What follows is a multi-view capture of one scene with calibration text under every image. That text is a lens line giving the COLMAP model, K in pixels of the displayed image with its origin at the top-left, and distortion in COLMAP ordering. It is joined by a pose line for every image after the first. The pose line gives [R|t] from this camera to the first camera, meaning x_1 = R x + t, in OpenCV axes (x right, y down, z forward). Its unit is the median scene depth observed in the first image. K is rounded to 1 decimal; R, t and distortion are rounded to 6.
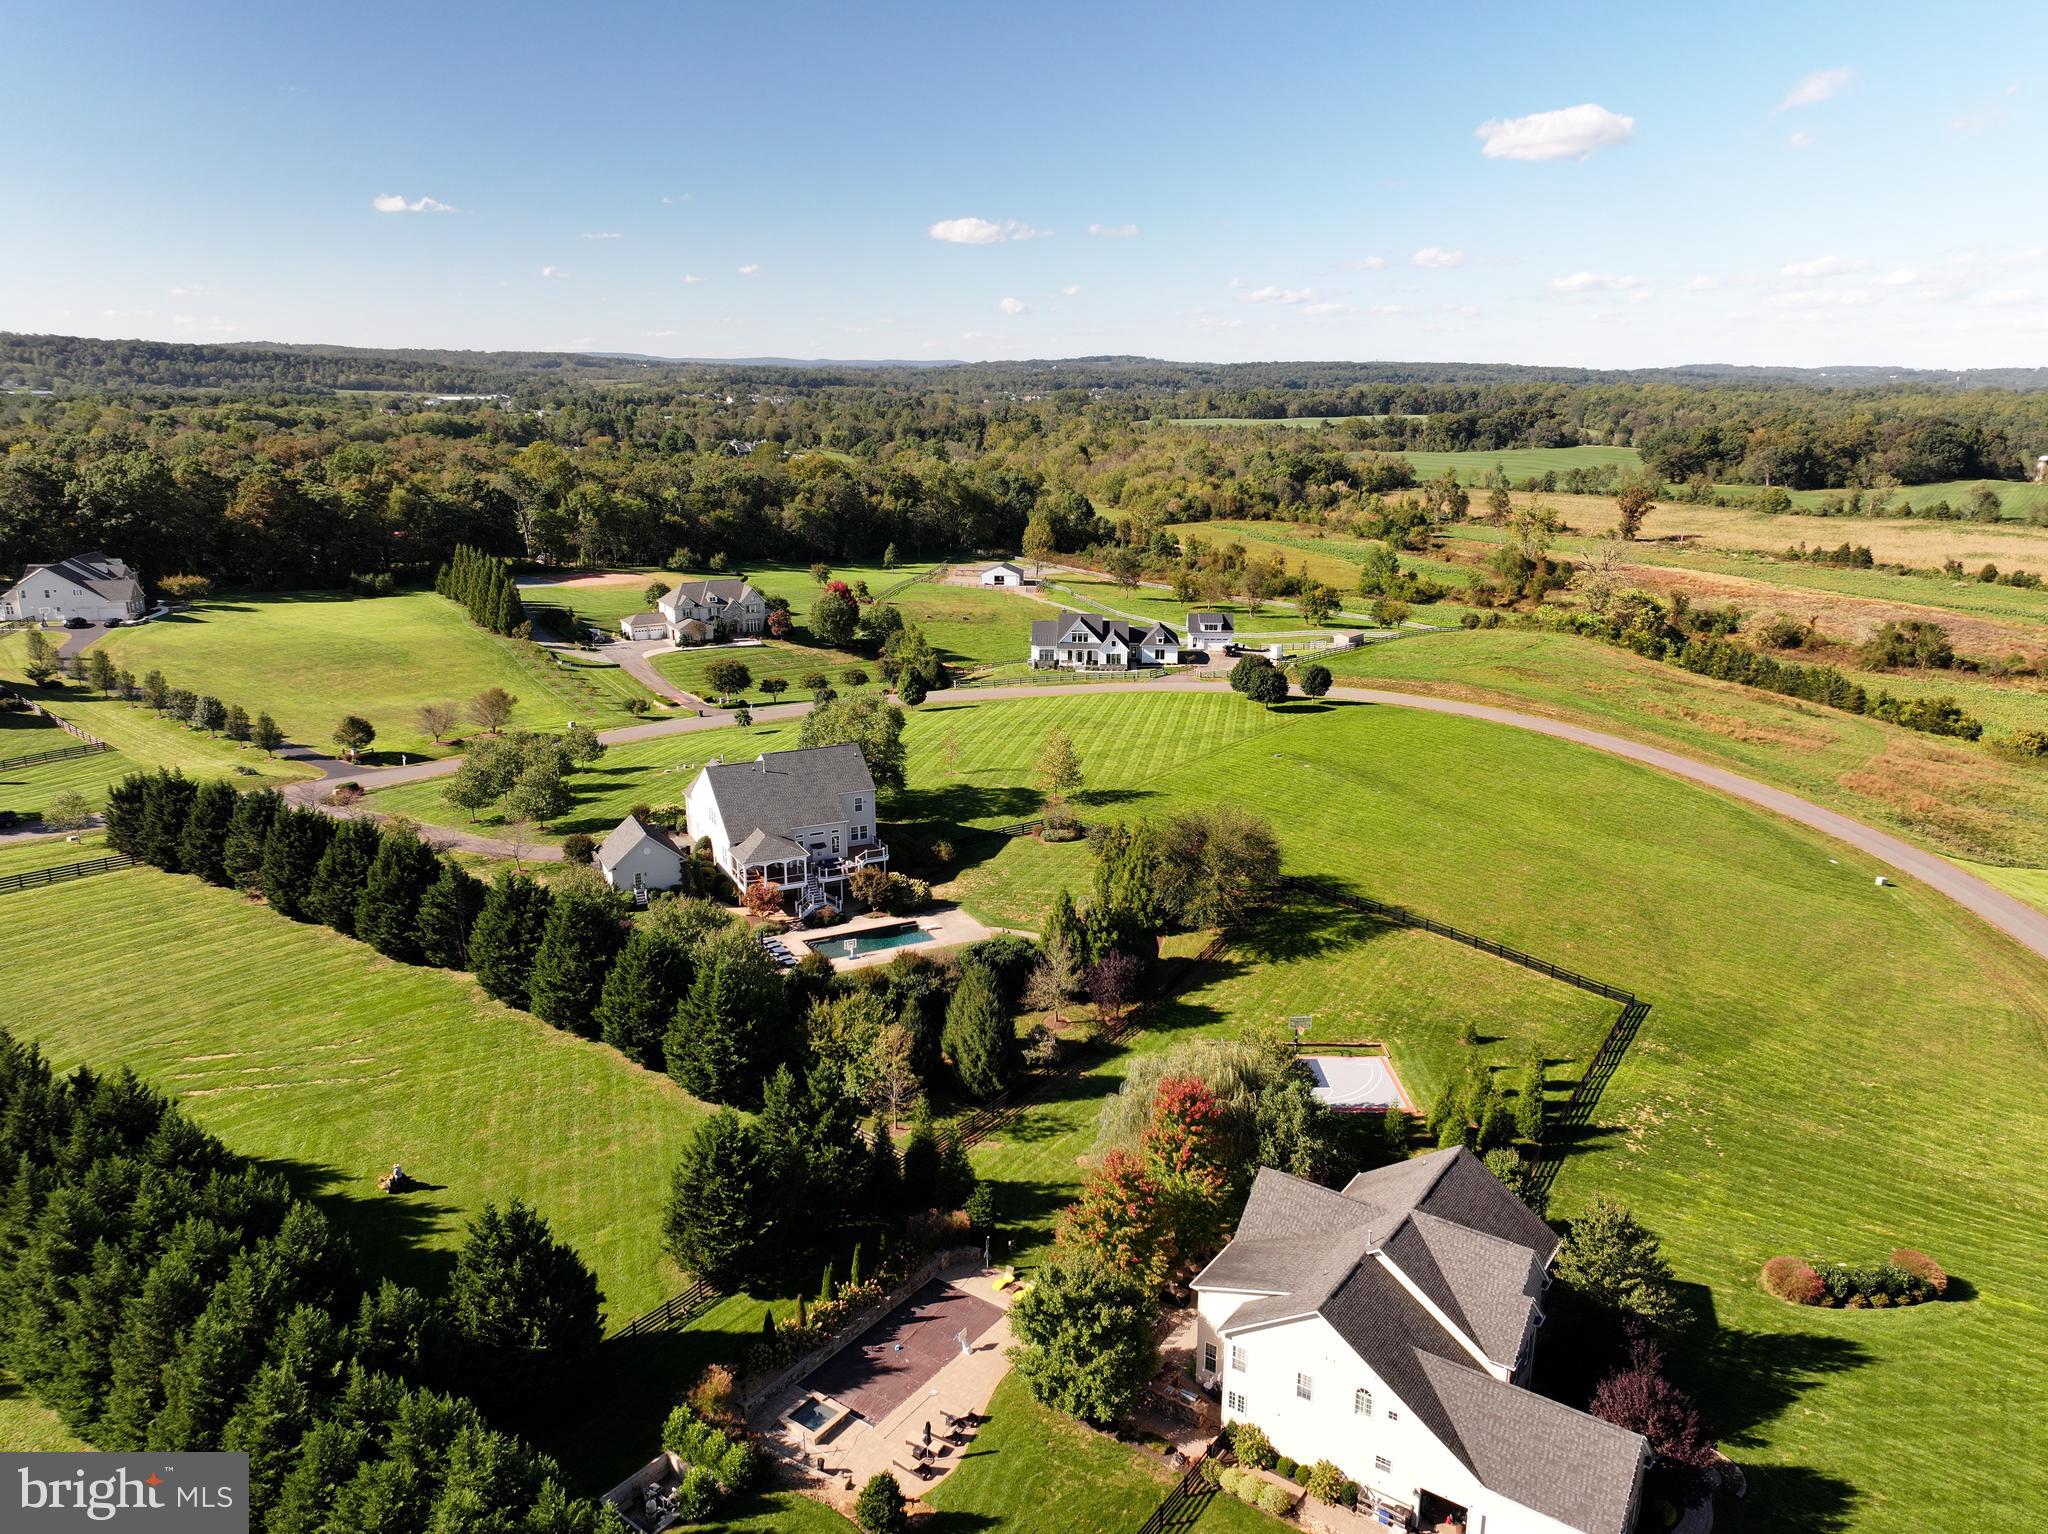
lens RADIAL K [[1467.9, 0, 1033.3], [0, 1467.9, 756.3], [0, 0, 1]] dist [-0.001525, 0.040828]
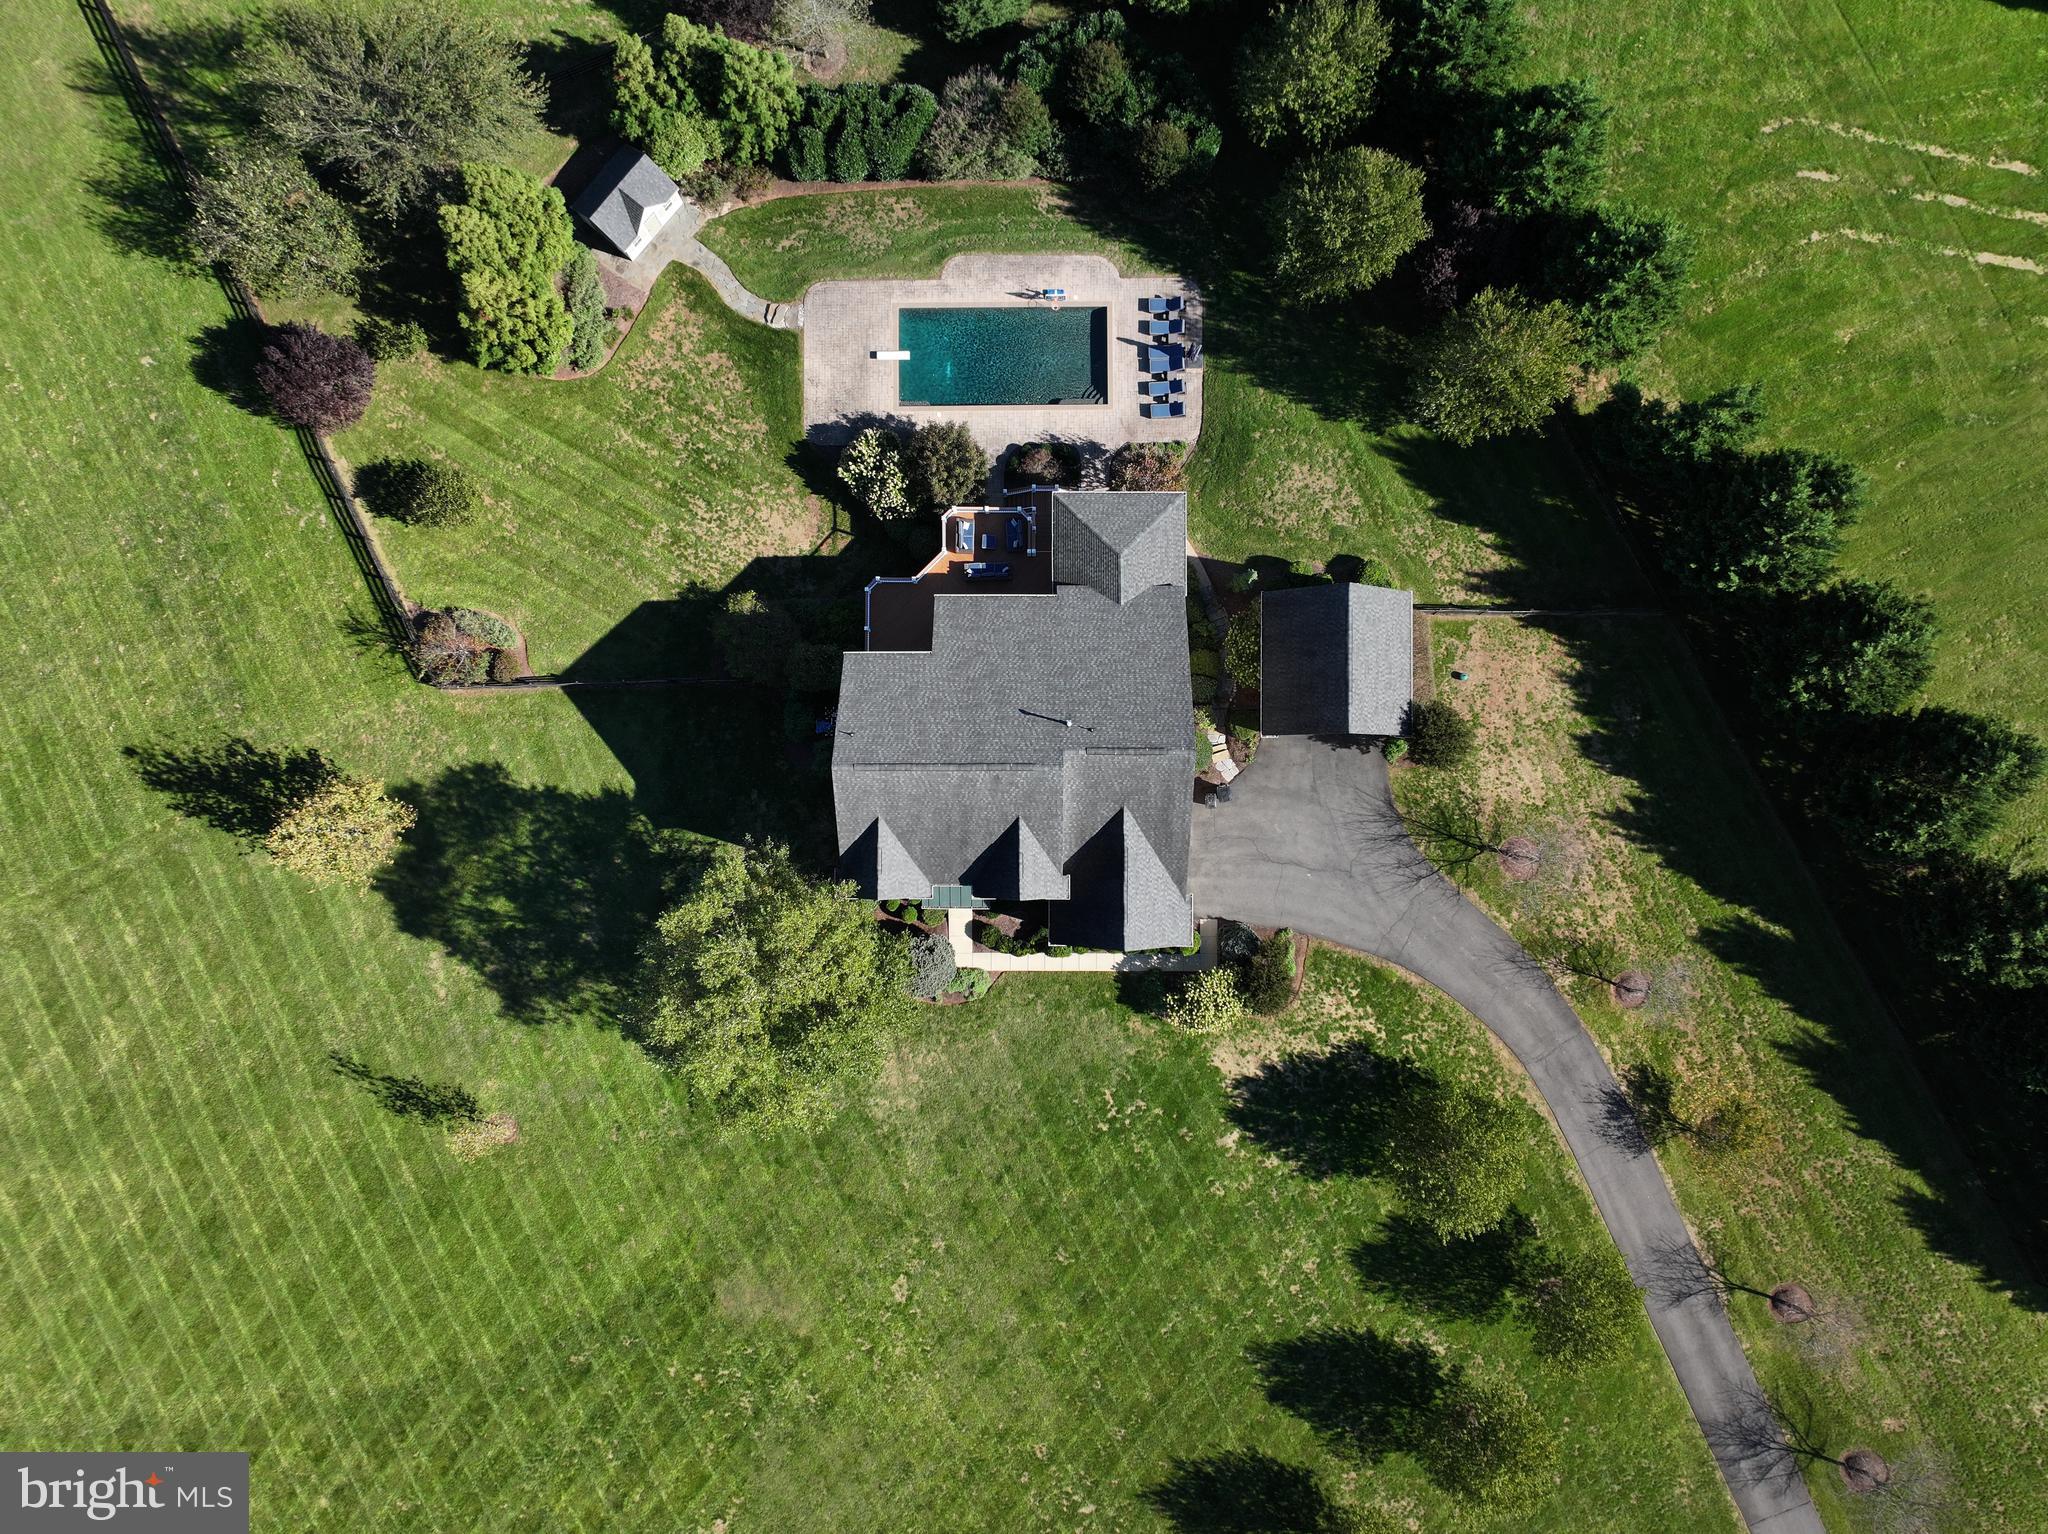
lens RADIAL K [[1467.9, 0, 1033.3], [0, 1467.9, 756.3], [0, 0, 1]] dist [-0.001525, 0.040828]
pose [[-0.892812, -0.450122, 0.016667, -0.201365], [0.110655, -0.183312, 0.976807, -0.472239], [-0.436627, 0.873949, 0.213472, 0.997020]]
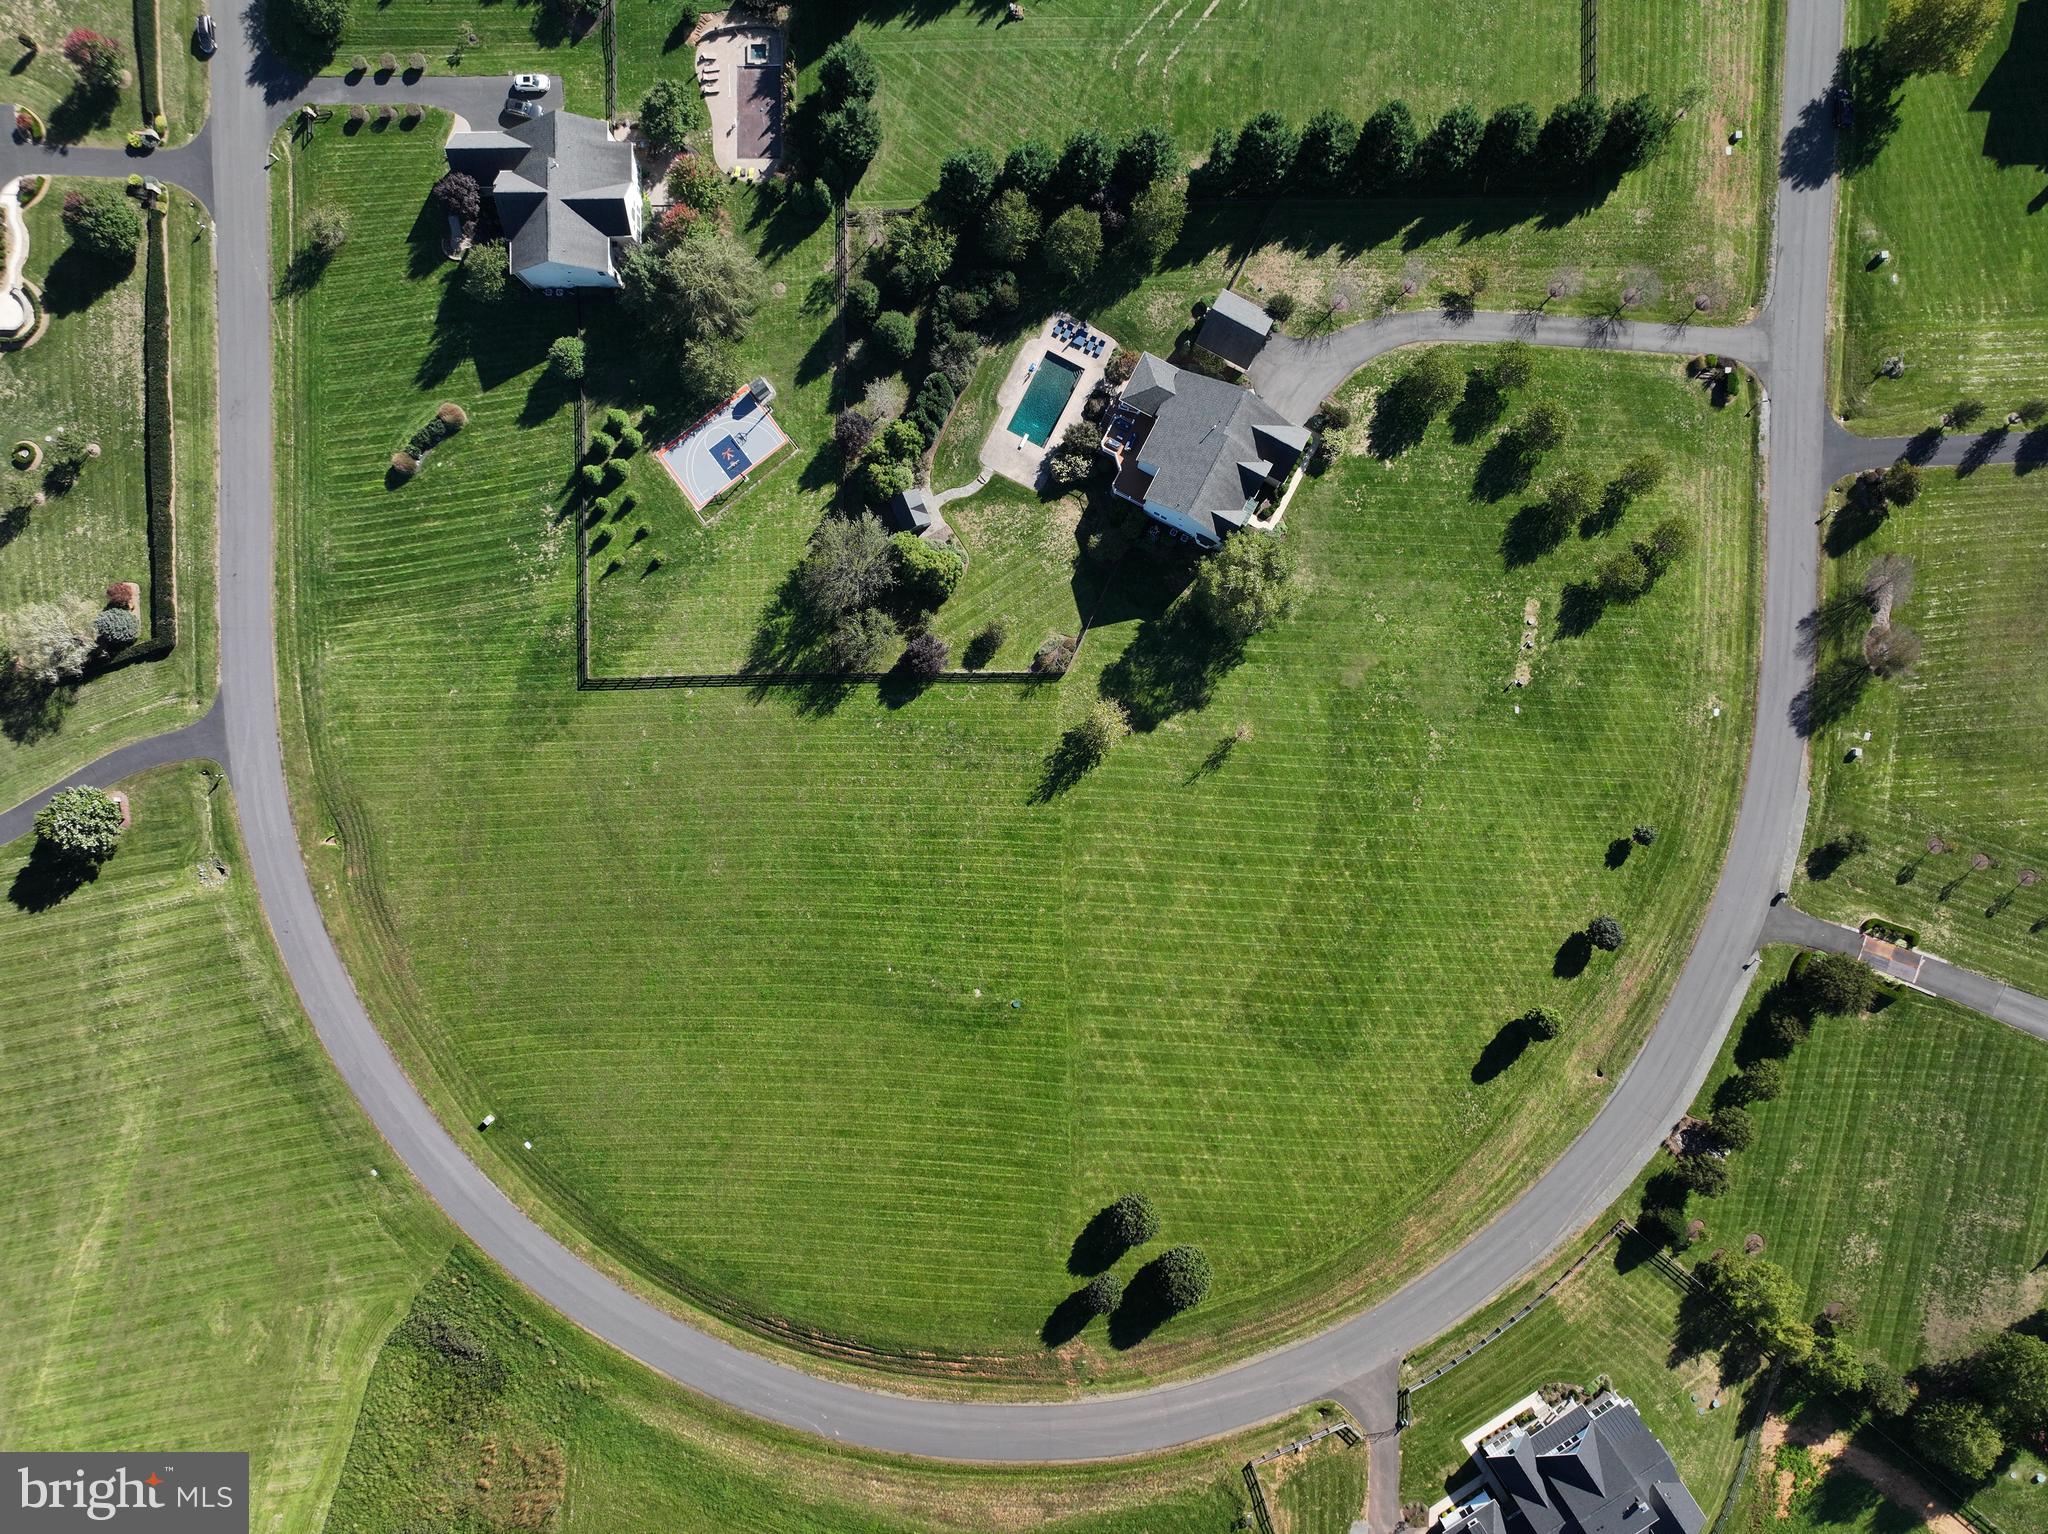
lens RADIAL K [[1467.9, 0, 1033.3], [0, 1467.9, 756.3], [0, 0, 1]] dist [-0.001525, 0.040828]
pose [[-0.812535, 0.582907, -0.002538, 0.093824], [-0.128153, -0.174386, 0.976302, -1.247284], [0.568651, 0.793605, 0.216396, 0.949905]]
